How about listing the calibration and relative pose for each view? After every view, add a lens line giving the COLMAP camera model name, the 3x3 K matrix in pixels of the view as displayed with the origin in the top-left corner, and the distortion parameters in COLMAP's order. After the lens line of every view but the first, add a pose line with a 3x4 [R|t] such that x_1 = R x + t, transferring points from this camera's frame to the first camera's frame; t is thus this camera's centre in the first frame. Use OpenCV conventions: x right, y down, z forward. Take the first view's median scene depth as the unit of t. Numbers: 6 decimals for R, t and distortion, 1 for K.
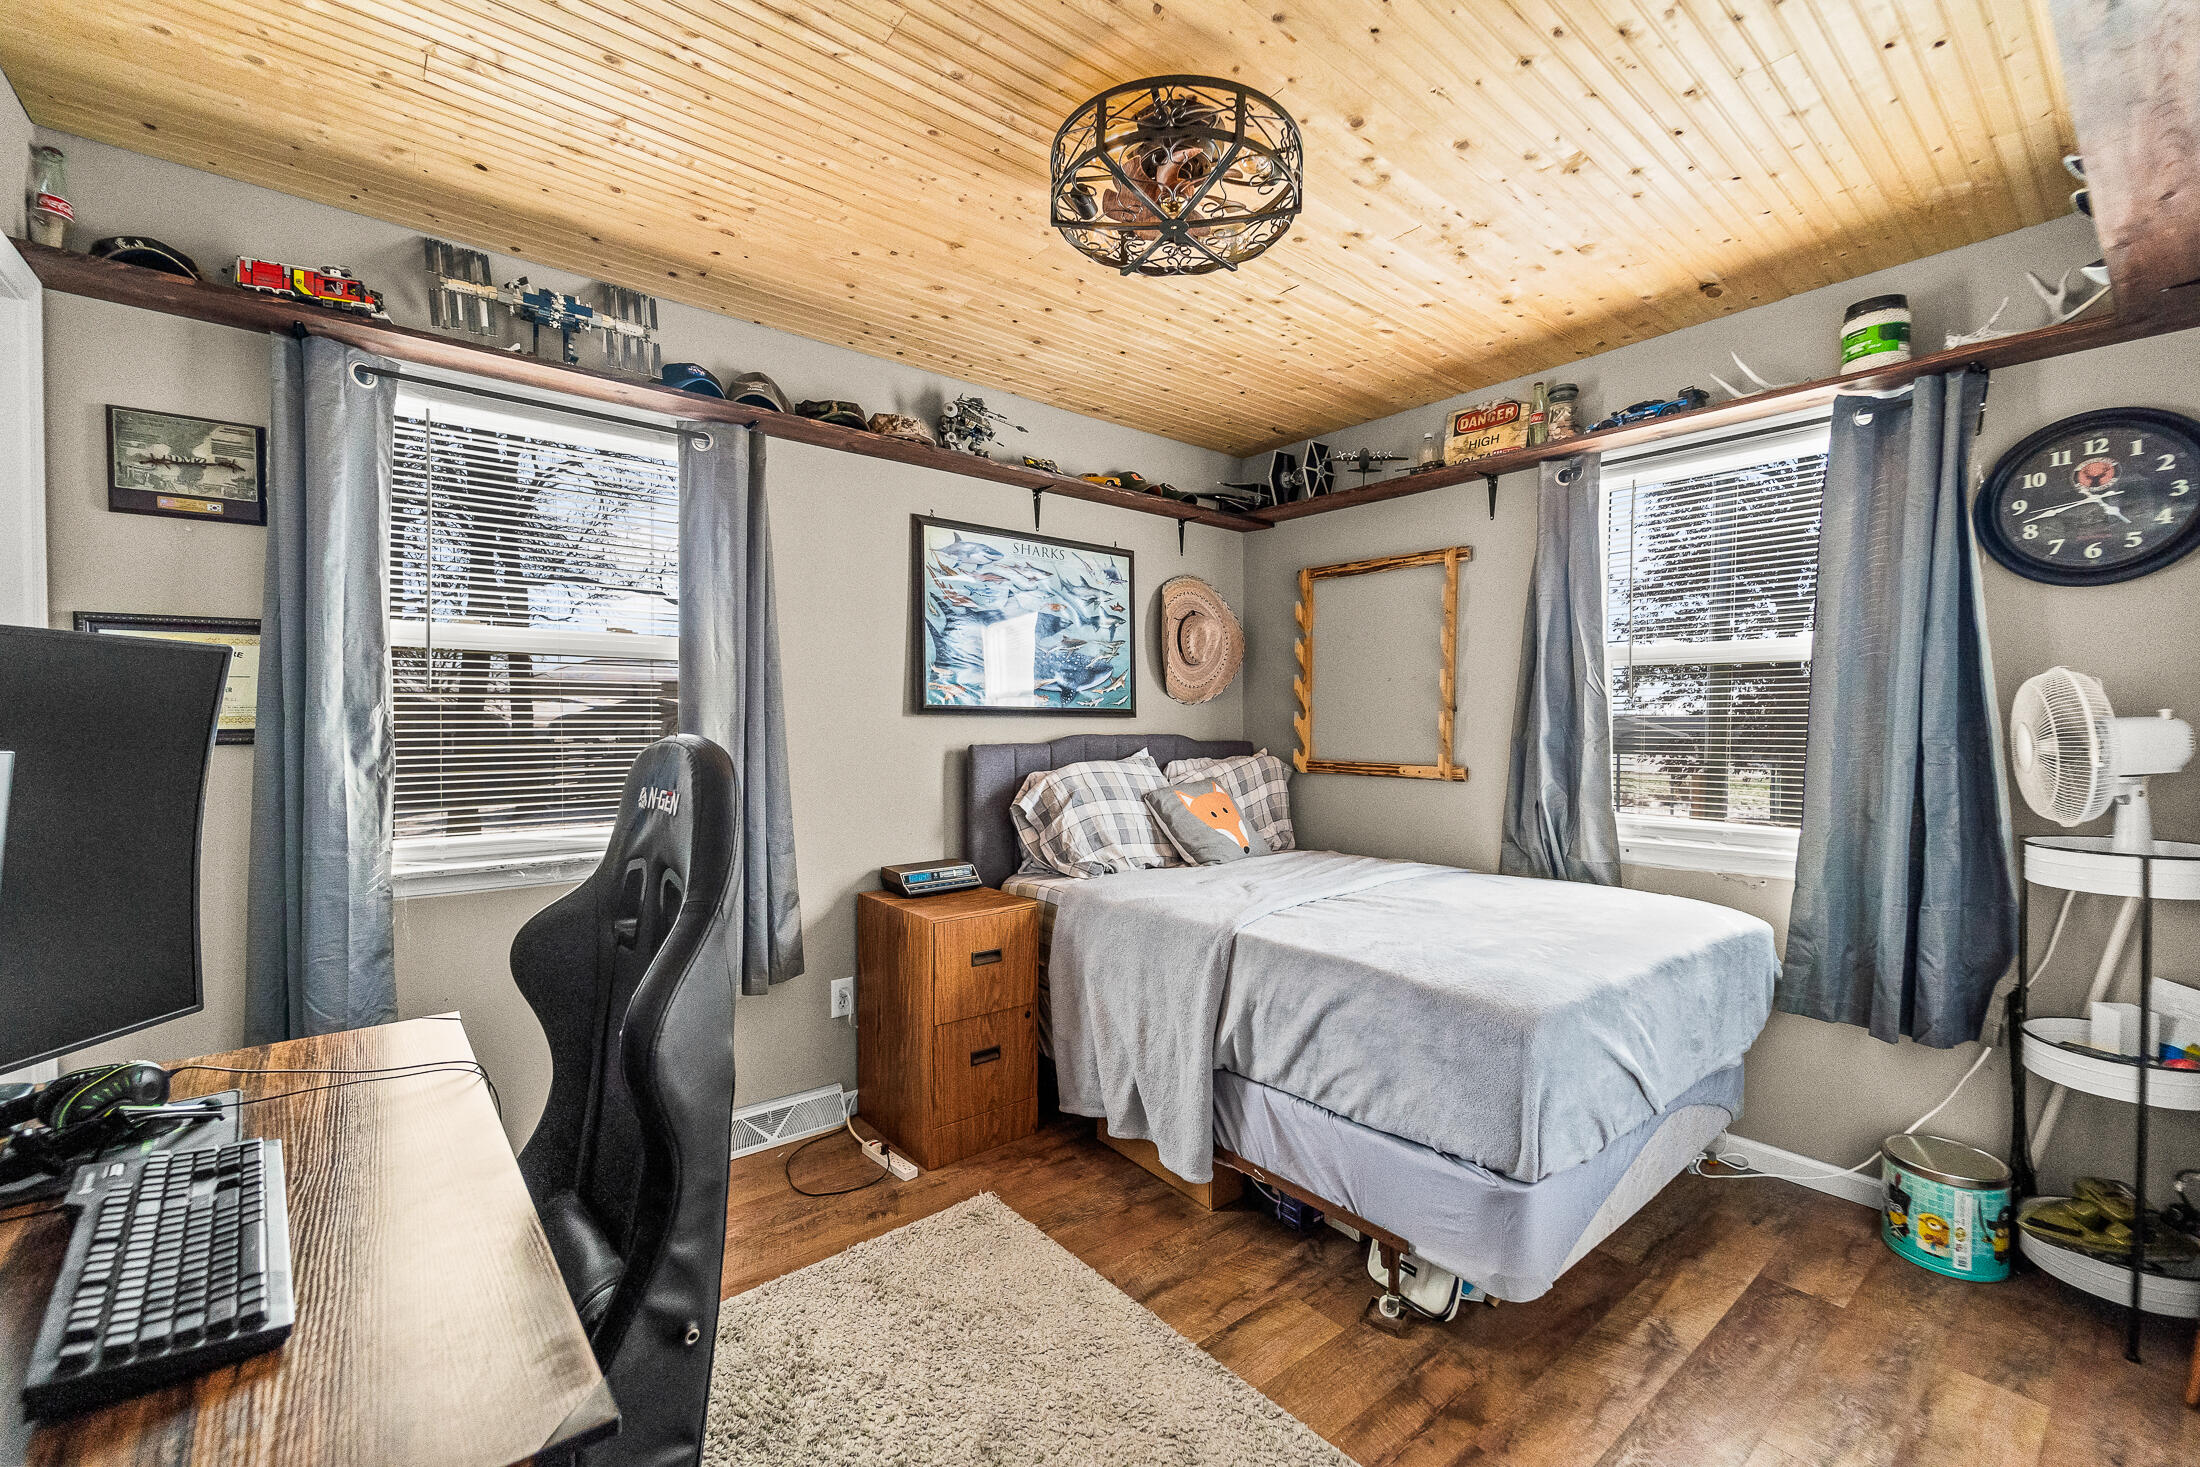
lens RADIAL K [[899.5, 0, 1099.5], [0, 899.5, 740.4], [0, 0, 1]] dist [0.001521, -0.002203]
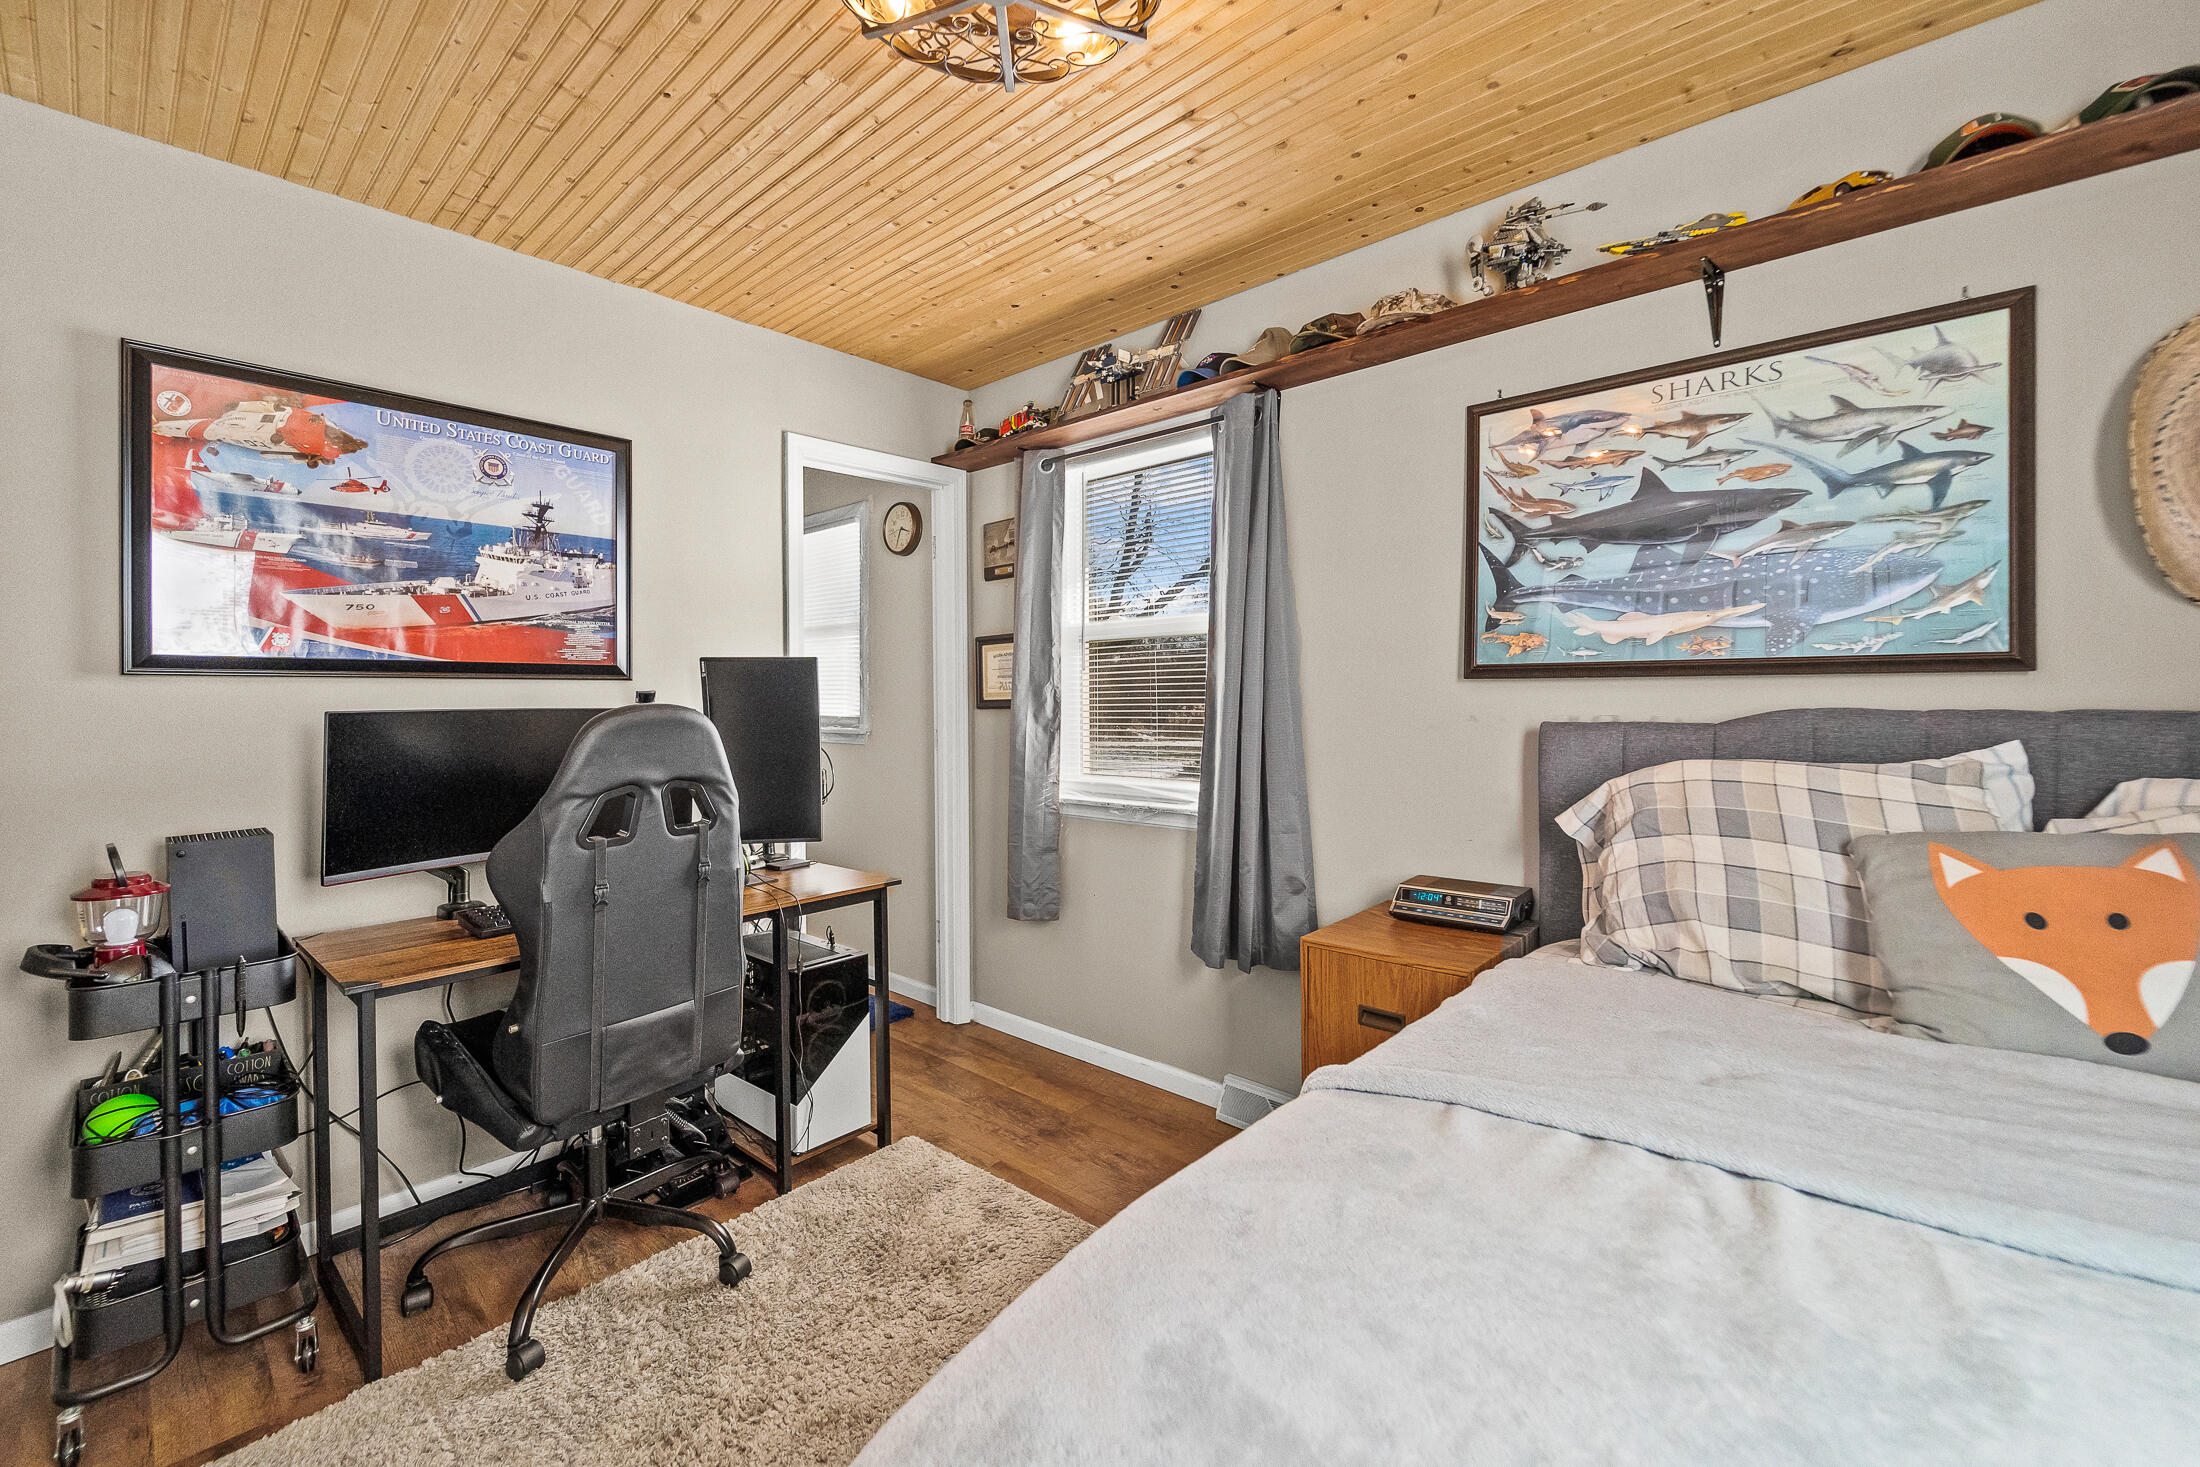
lens RADIAL K [[899.5, 0, 1076.5], [0, 899.5, 699.5], [0, 0, 1]] dist [0.001521, -0.002203]
pose [[0.143983, 0.000337, -0.989580, 0.467556], [-0.011585, 0.999932, -0.001345, -0.006957], [0.989512, 0.011658, 0.143978, 0.567260]]
